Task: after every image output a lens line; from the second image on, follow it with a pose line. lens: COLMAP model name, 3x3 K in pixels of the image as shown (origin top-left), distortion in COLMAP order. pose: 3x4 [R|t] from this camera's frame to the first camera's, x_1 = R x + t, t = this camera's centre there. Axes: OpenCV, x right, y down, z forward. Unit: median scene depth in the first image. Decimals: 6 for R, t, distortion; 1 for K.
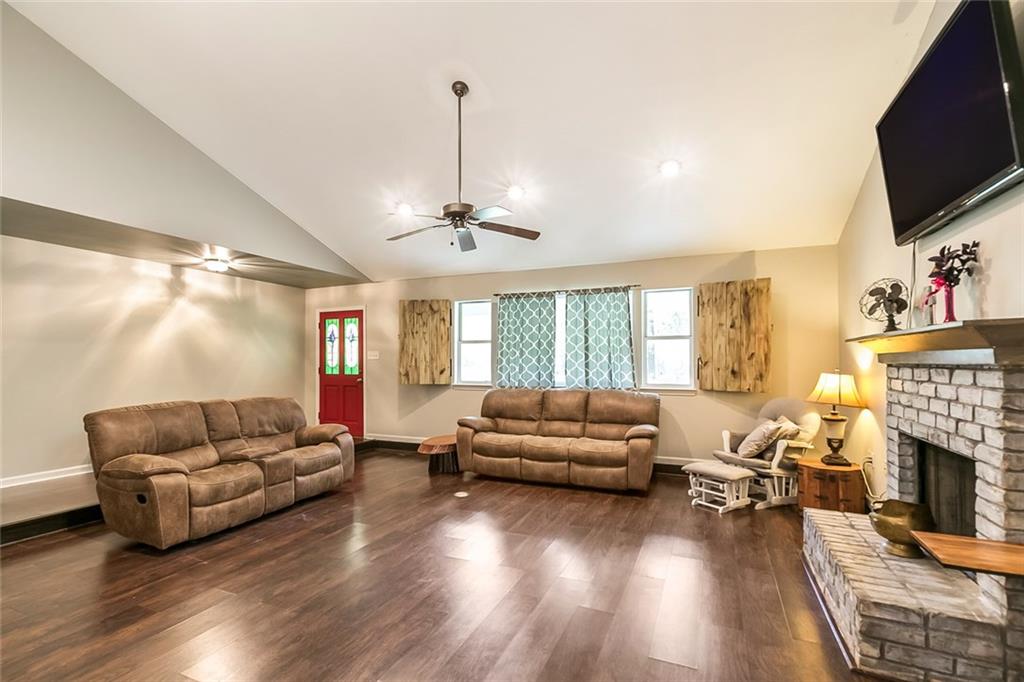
lens RADIAL K [[457.6, 0, 512.0], [0, 457.6, 341.0], [0, 0, 1]] dist [-0.001576, -0.000111]
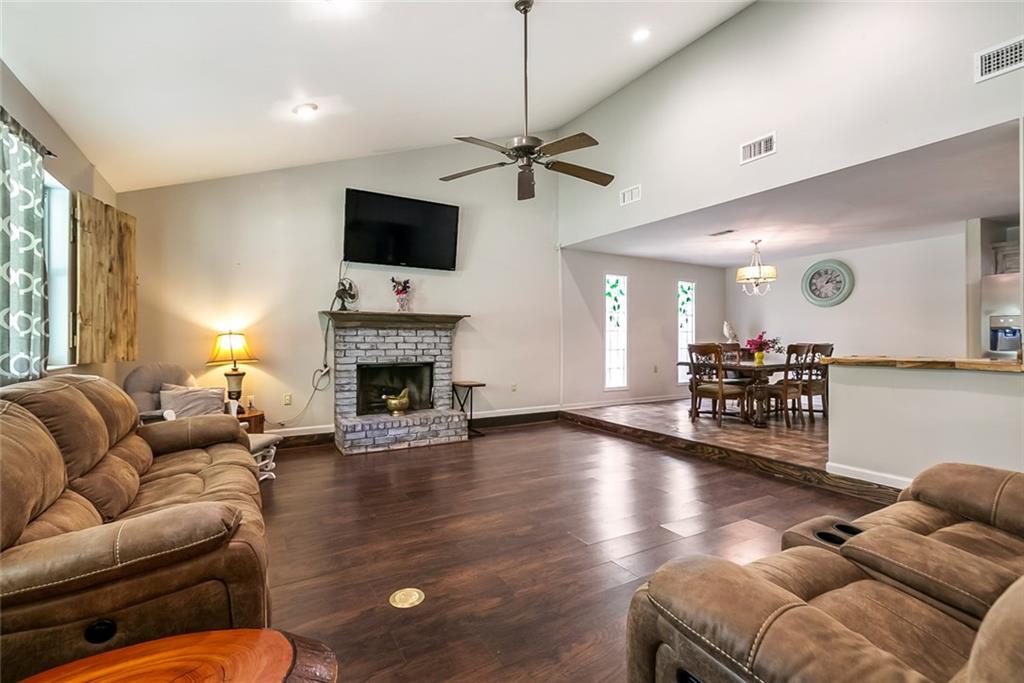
lens RADIAL K [[457.6, 0, 512.0], [0, 457.6, 341.5], [0, 0, 1]] dist [-0.001576, -0.000111]
pose [[-0.819240, -0.005966, 0.573420, -1.950037], [-0.025695, 0.999323, -0.026313, 0.369503], [-0.572876, -0.036291, -0.818839, 5.664456]]
